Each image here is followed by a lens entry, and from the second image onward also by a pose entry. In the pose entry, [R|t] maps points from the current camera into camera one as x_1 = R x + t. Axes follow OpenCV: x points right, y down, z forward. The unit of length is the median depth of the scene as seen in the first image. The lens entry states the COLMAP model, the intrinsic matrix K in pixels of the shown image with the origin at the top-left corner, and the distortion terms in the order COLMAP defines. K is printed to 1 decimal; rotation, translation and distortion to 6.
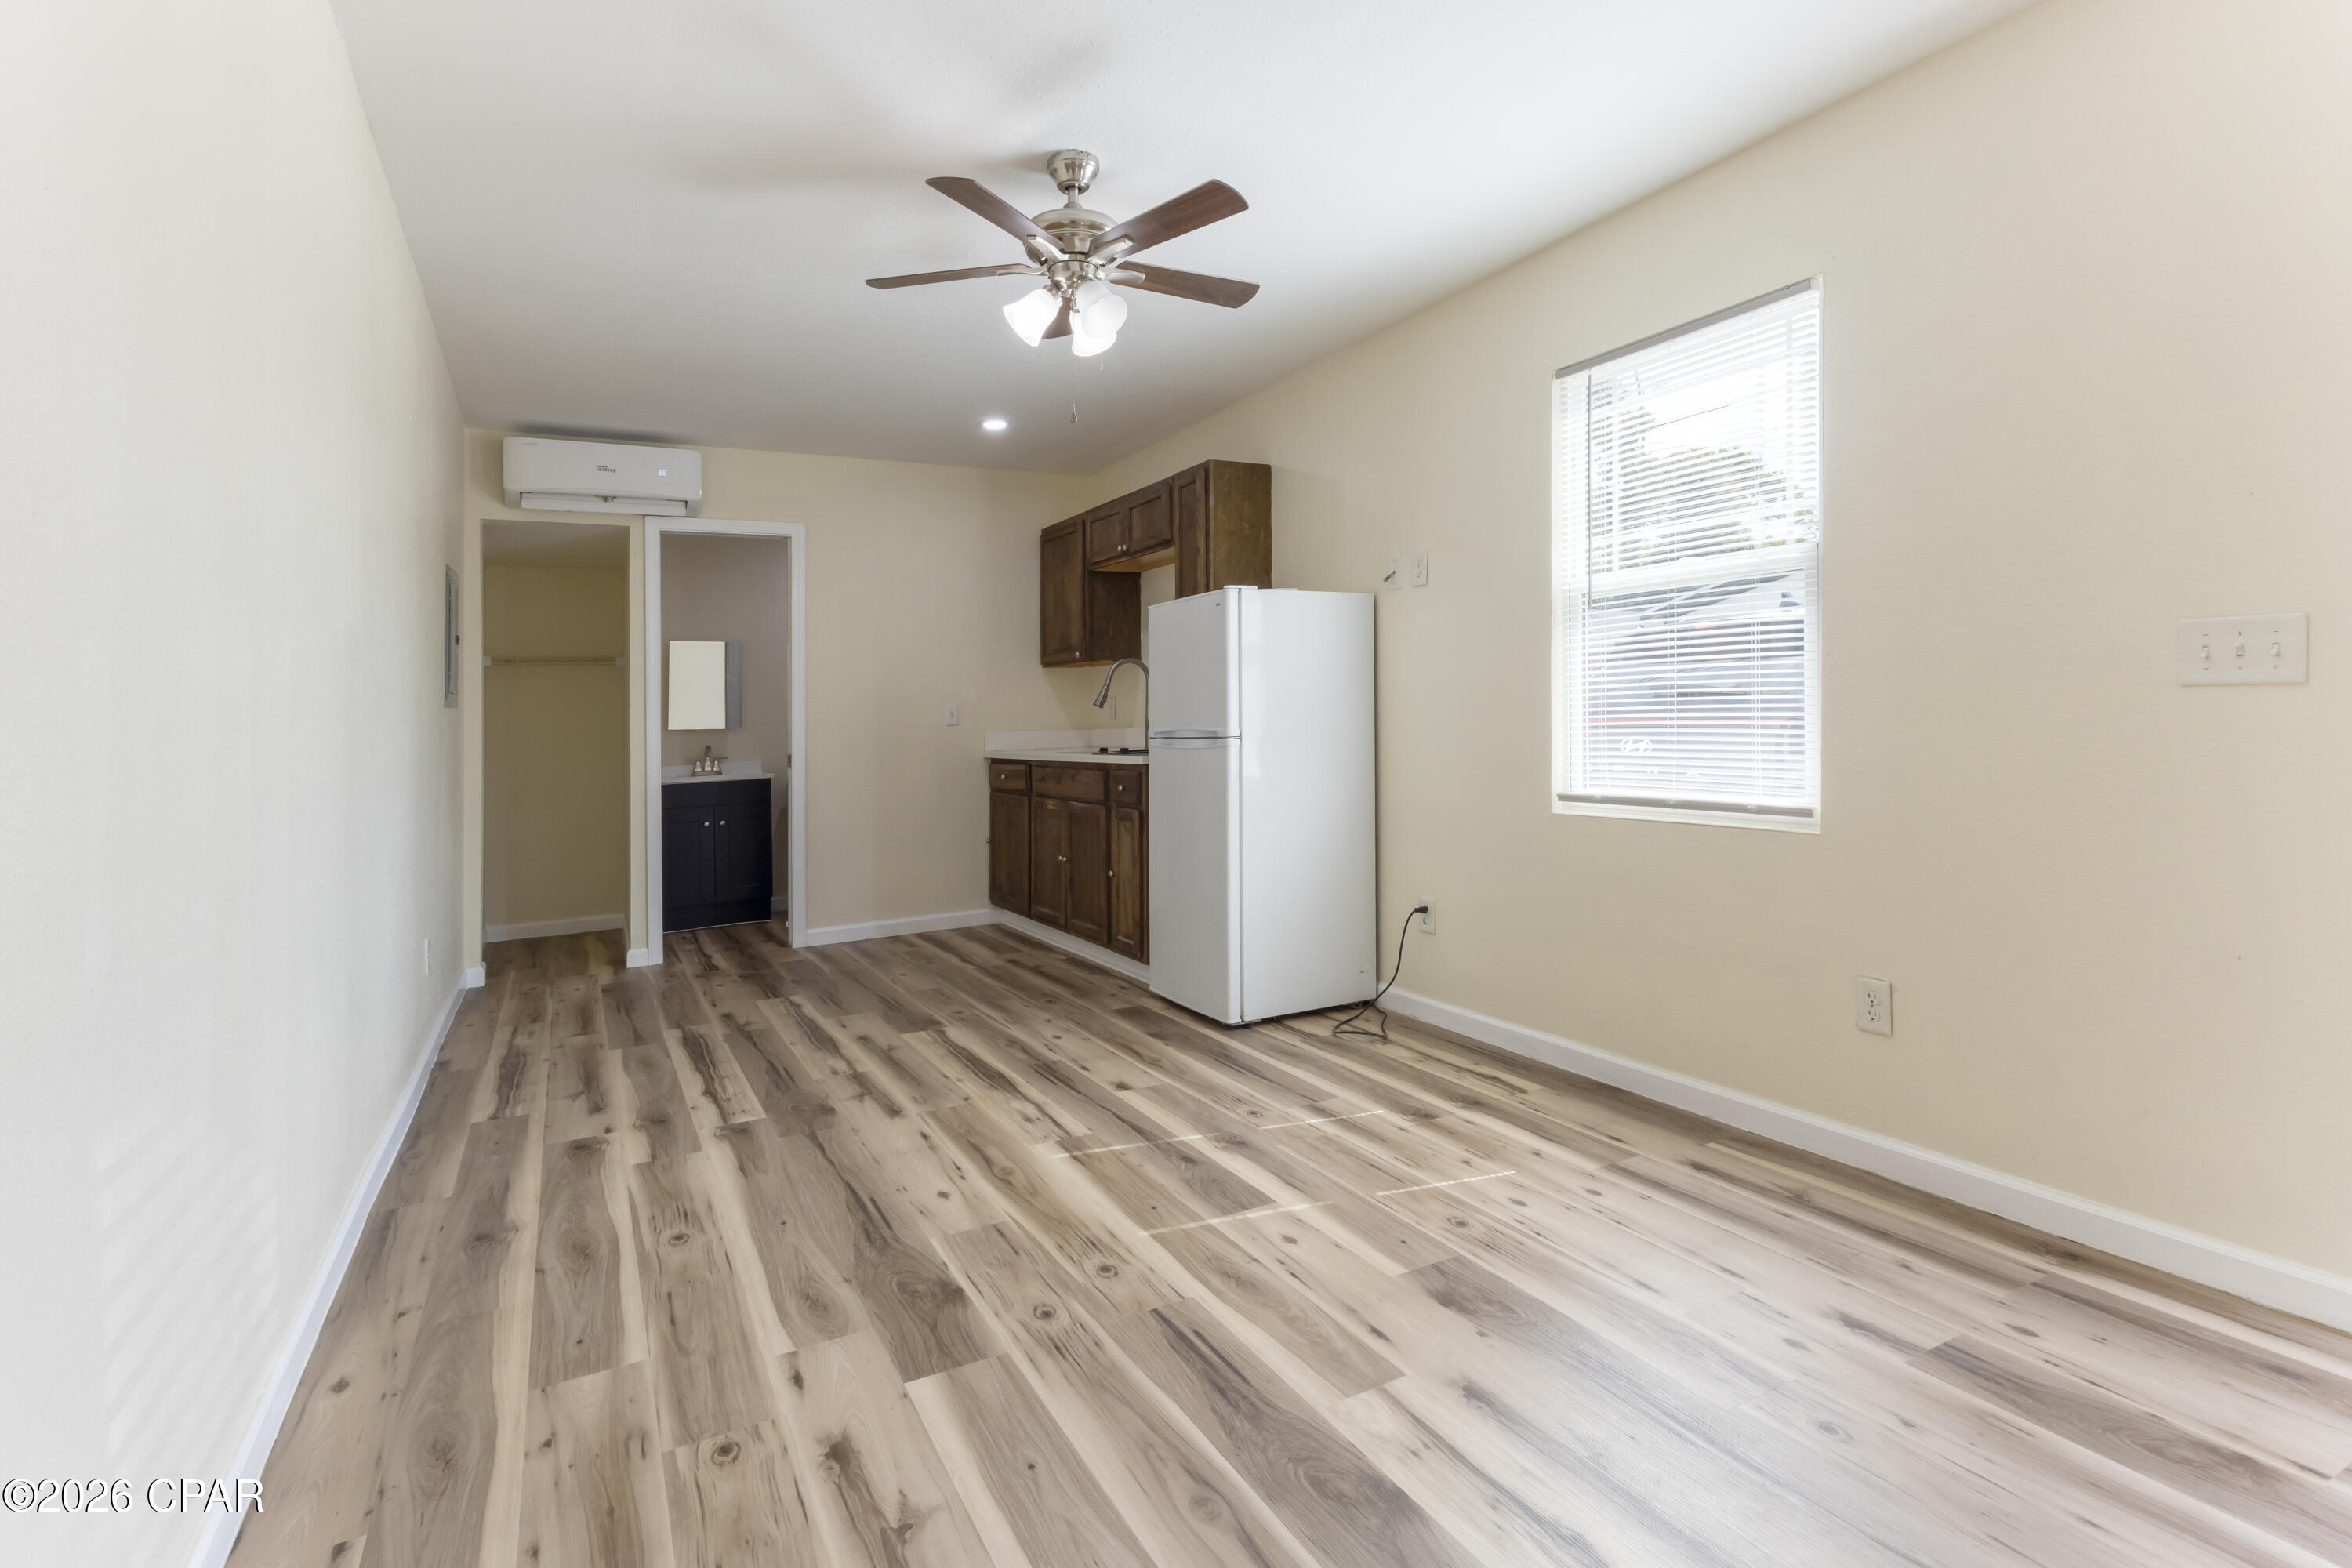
lens RADIAL K [[1153.9, 0, 1184.9], [0, 1153.9, 721.2], [0, 0, 1]] dist [0.002073, 0.000316]
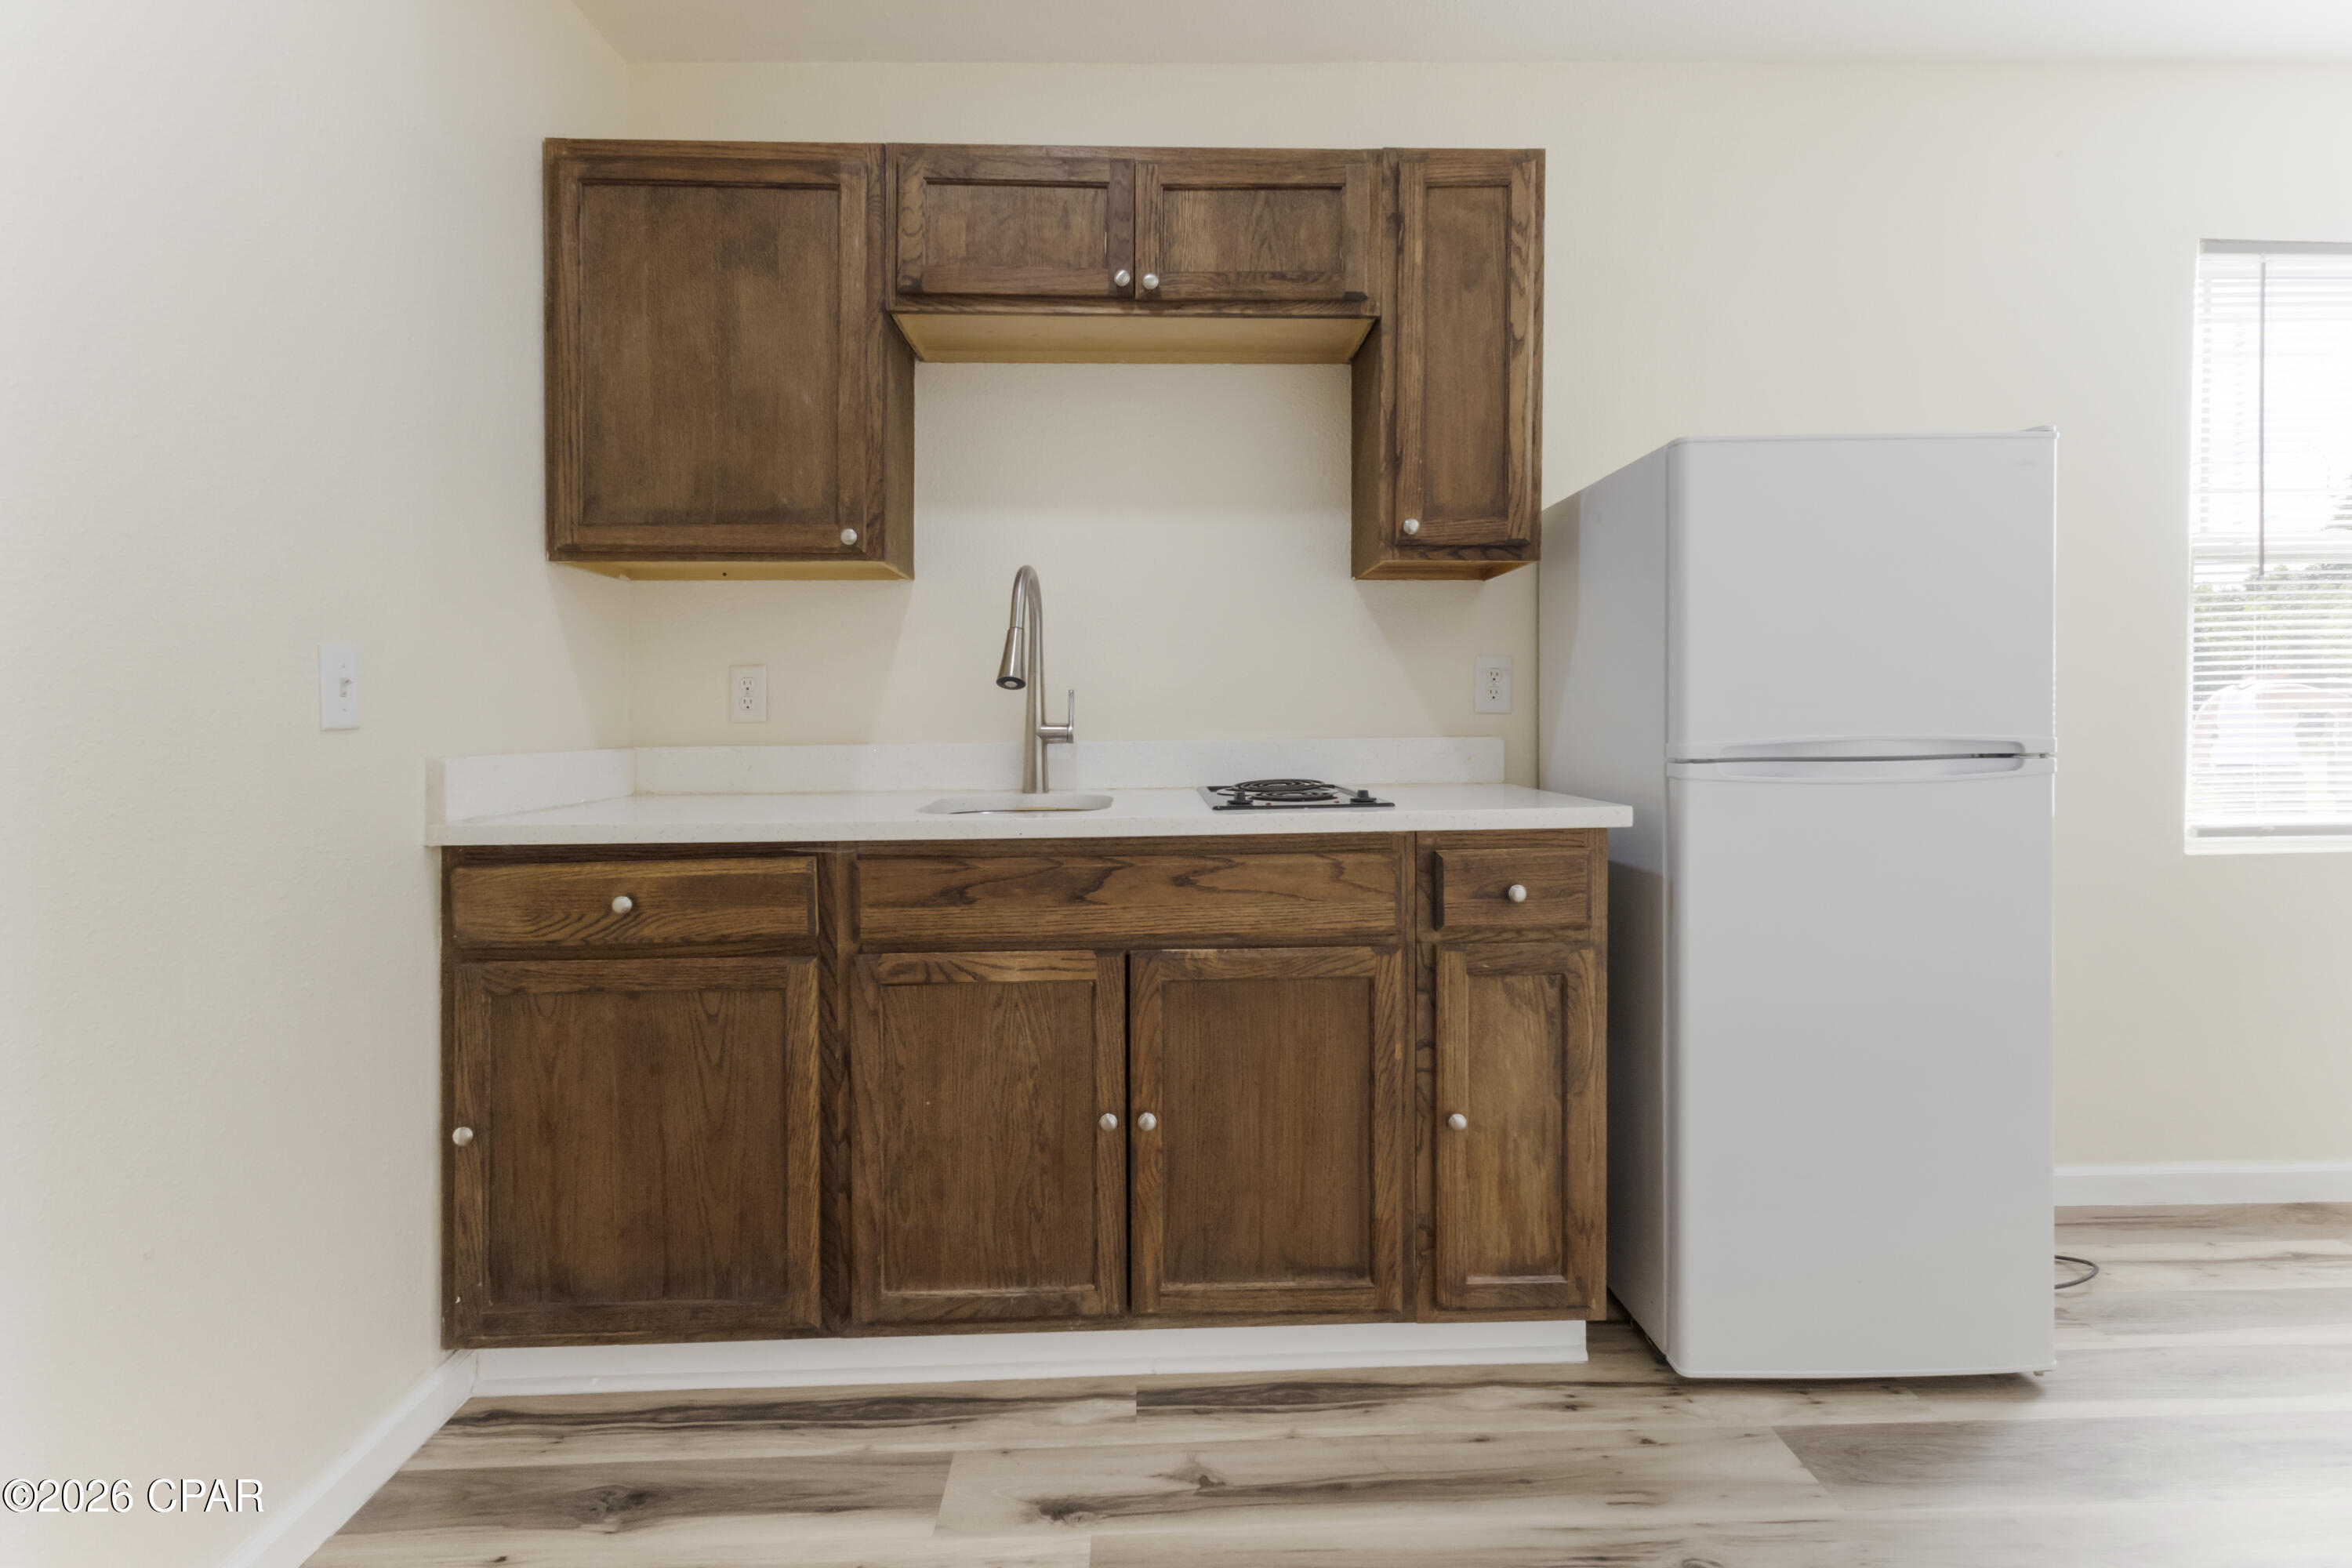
lens RADIAL K [[1090.6, 0, 1179.8], [0, 1090.6, 753.4], [0, 0, 1]] dist [0.002942, 0.000817]
pose [[0.453740, -0.003864, 0.891126, -0.633847], [-0.000811, 0.999988, 0.004749, 0.014807], [-0.891134, -0.002878, 0.453731, 1.374322]]
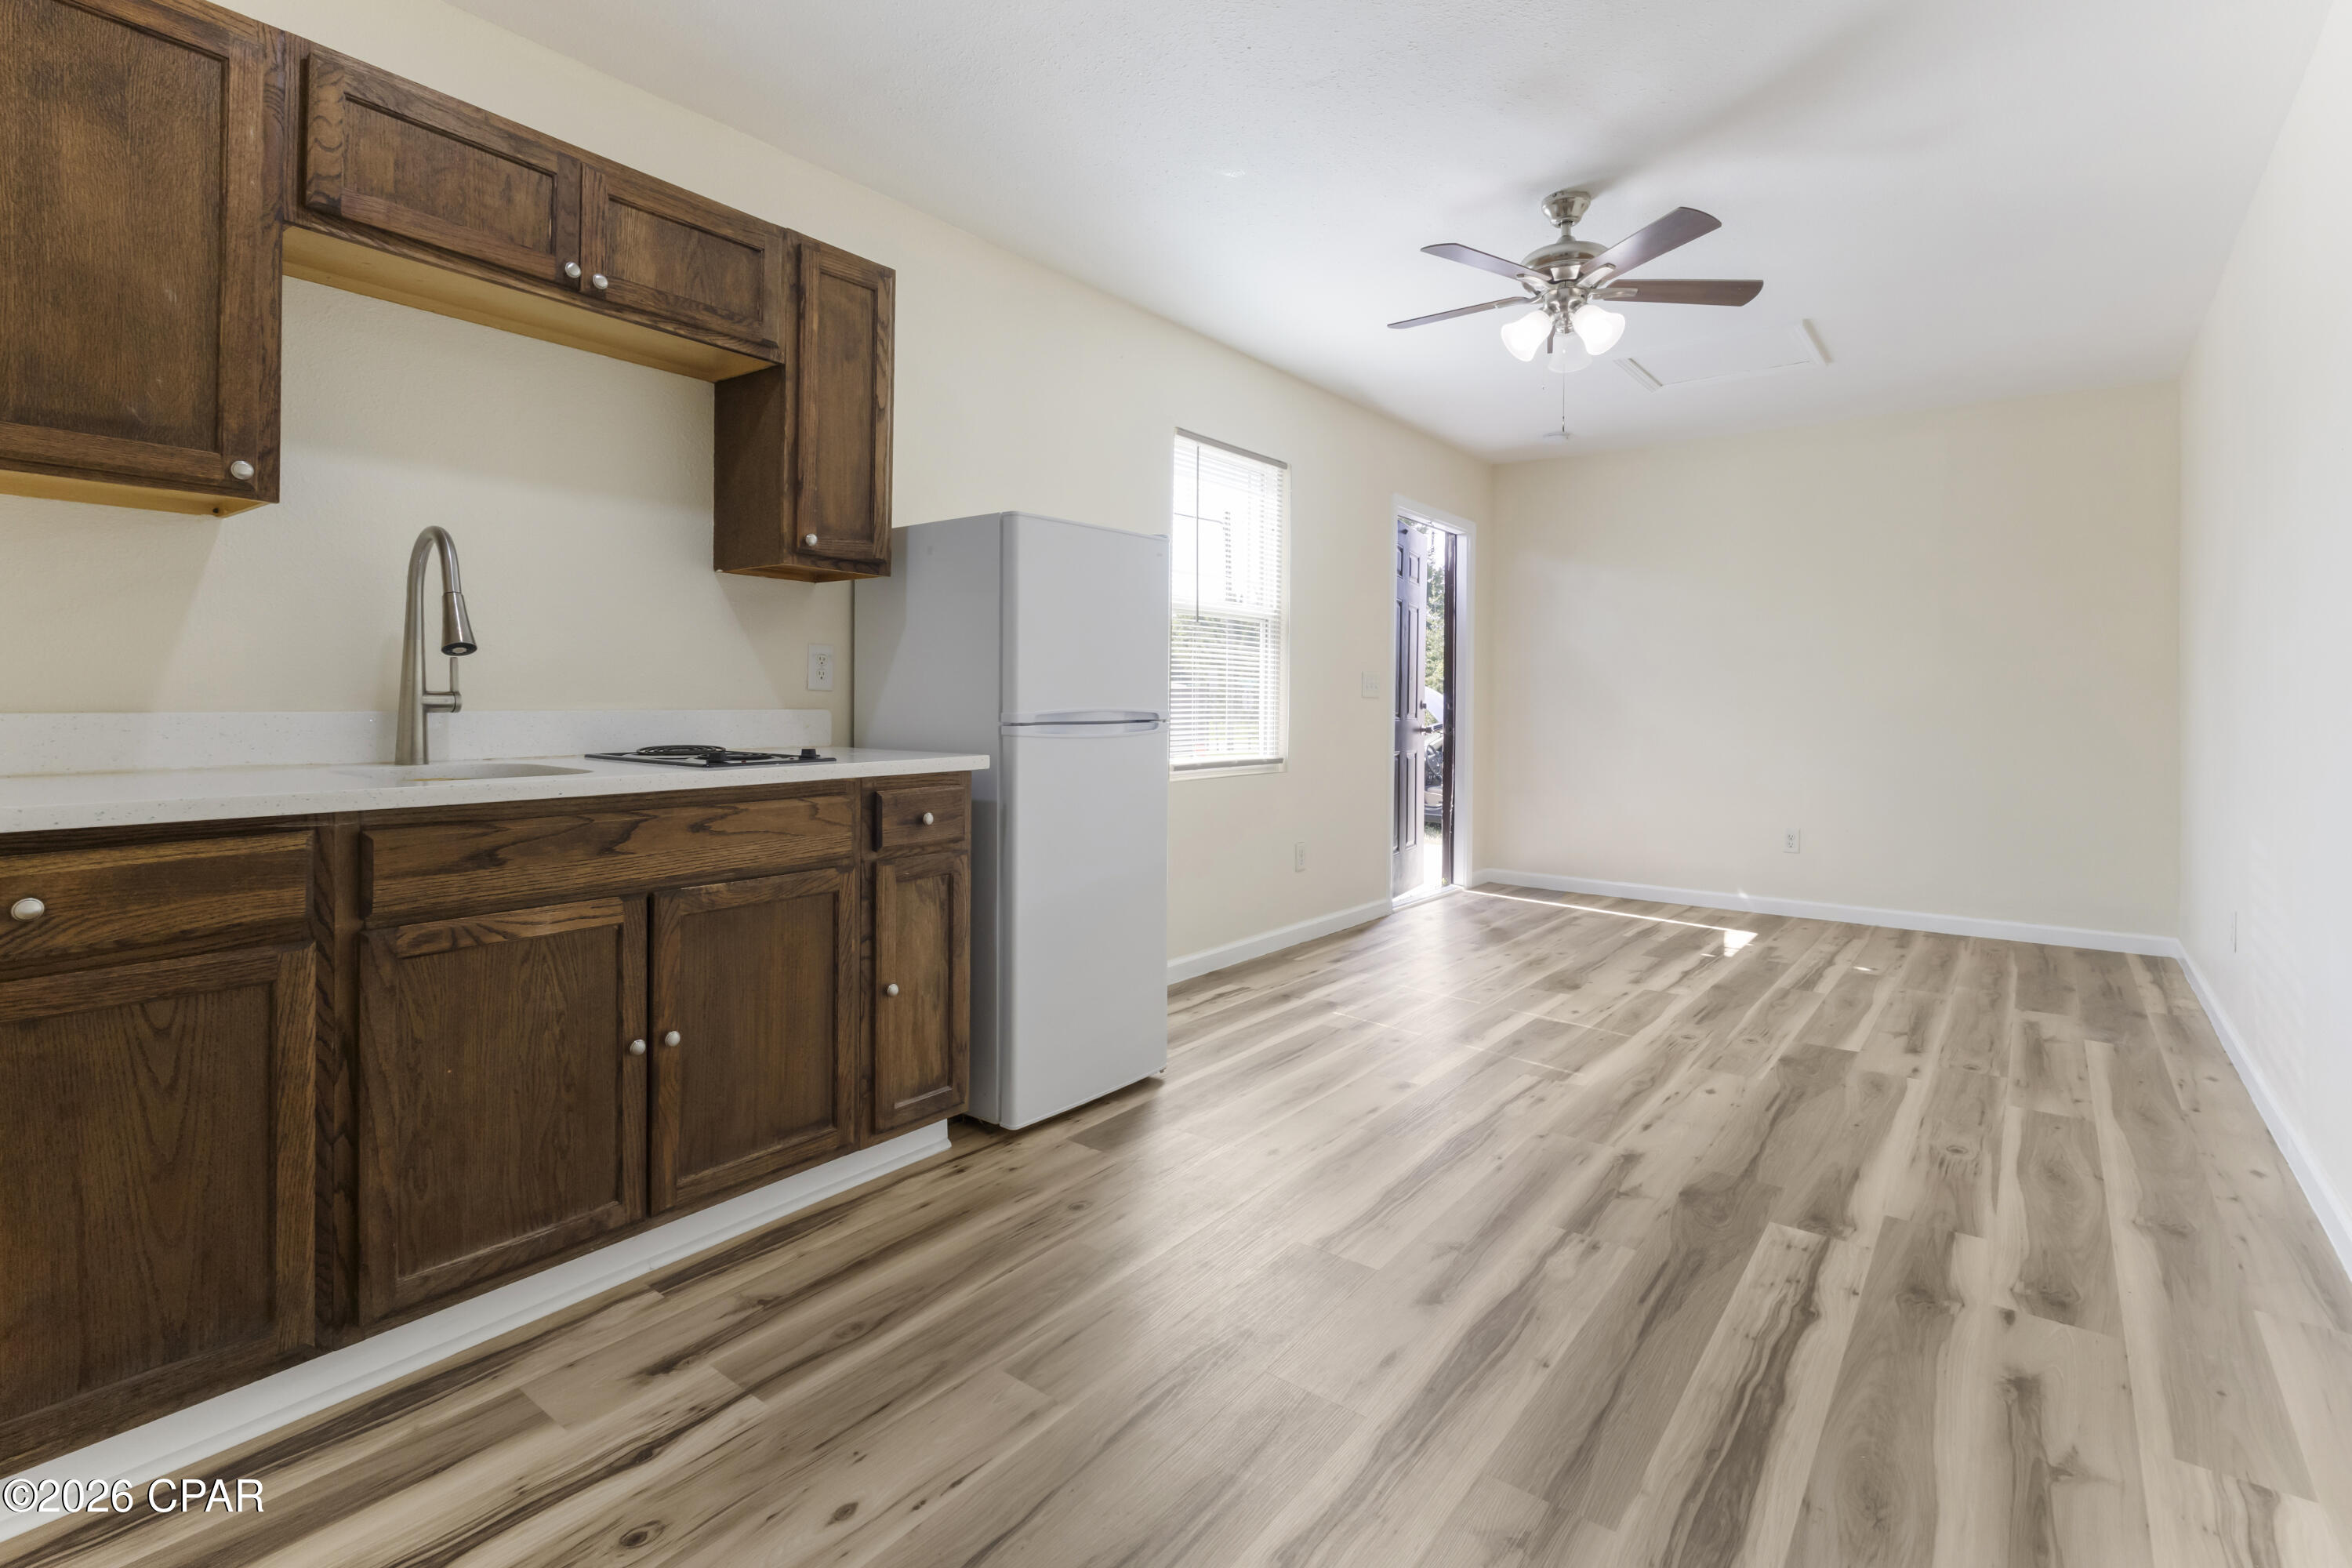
lens RADIAL K [[1090.6, 0, 1179.8], [0, 1090.6, 753.4], [0, 0, 1]] dist [0.002942, 0.000817]
pose [[-0.401705, -0.018009, 0.915592, -0.840314], [0.007760, 0.999704, 0.023067, 0.024857], [-0.915736, 0.016371, -0.401446, 1.612629]]
